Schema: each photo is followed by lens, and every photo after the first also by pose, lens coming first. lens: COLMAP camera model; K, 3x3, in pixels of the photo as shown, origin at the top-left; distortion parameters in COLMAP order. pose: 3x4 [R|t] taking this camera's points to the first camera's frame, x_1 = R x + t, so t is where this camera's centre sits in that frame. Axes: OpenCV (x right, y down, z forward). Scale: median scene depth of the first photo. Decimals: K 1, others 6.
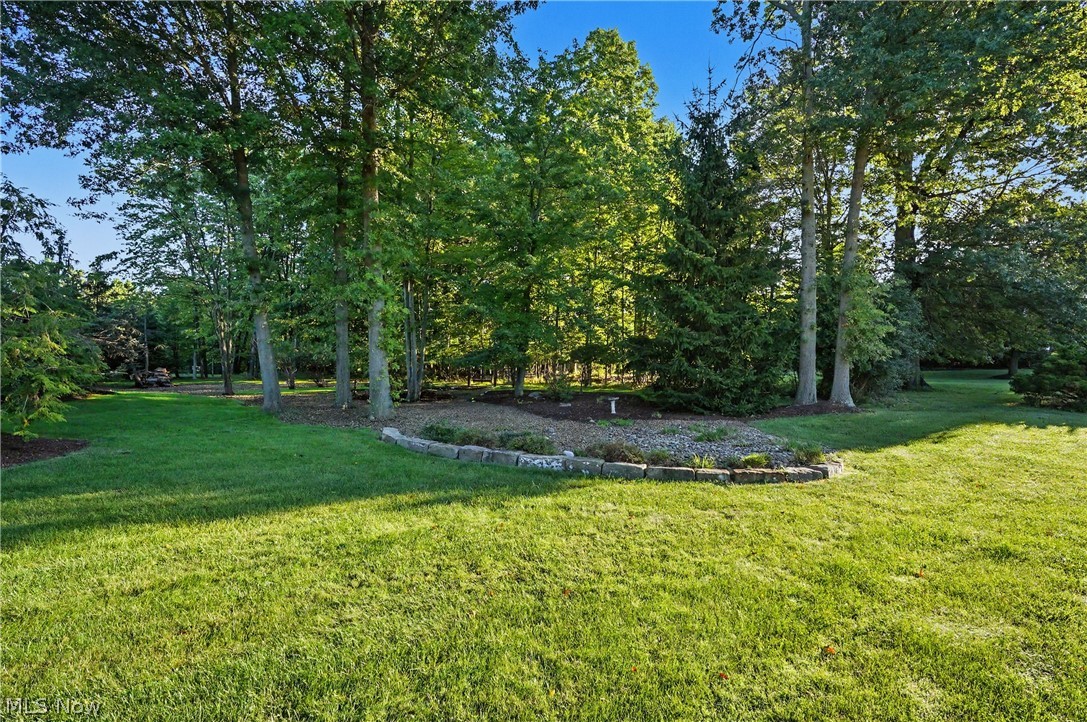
lens RADIAL K [[500.0, 0, 543.2], [0, 500.0, 361.5], [0, 0, 1]] dist [0.003445, 0.000269]
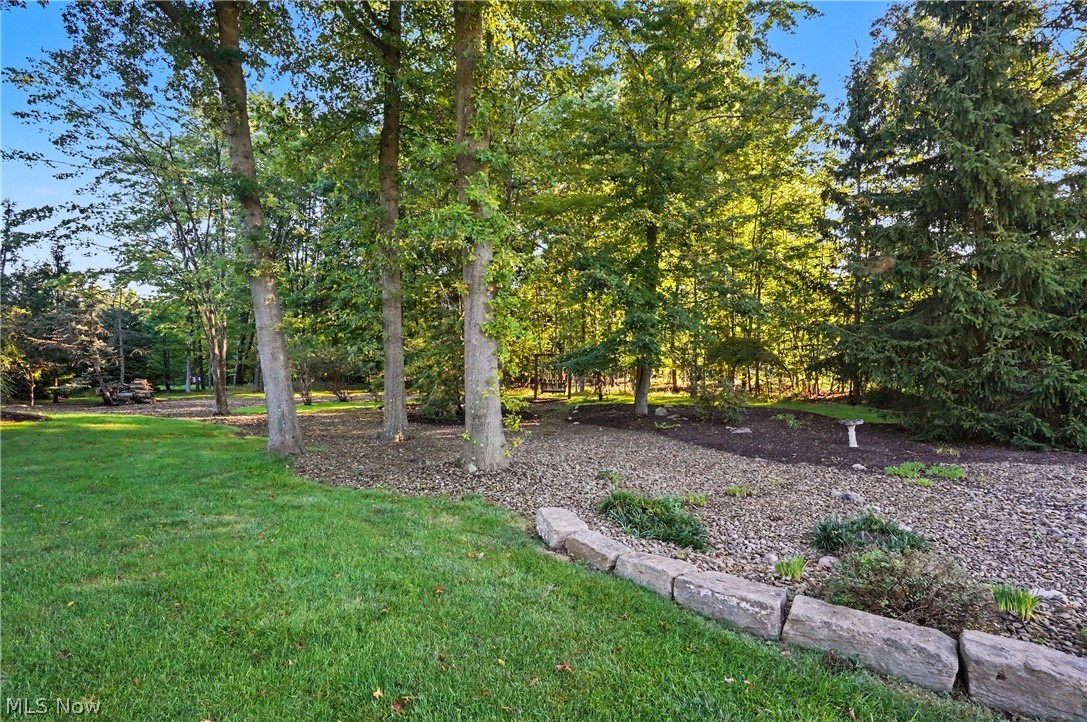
lens RADIAL K [[500.0, 0, 543.8], [0, 500.0, 362.5], [0, 0, 1]] dist [0.003445, 0.000269]
pose [[0.999862, -0.011181, -0.012301, -0.161736], [0.011020, 0.999853, -0.013102, 0.005602], [0.012445, 0.012965, 0.999839, 0.295169]]
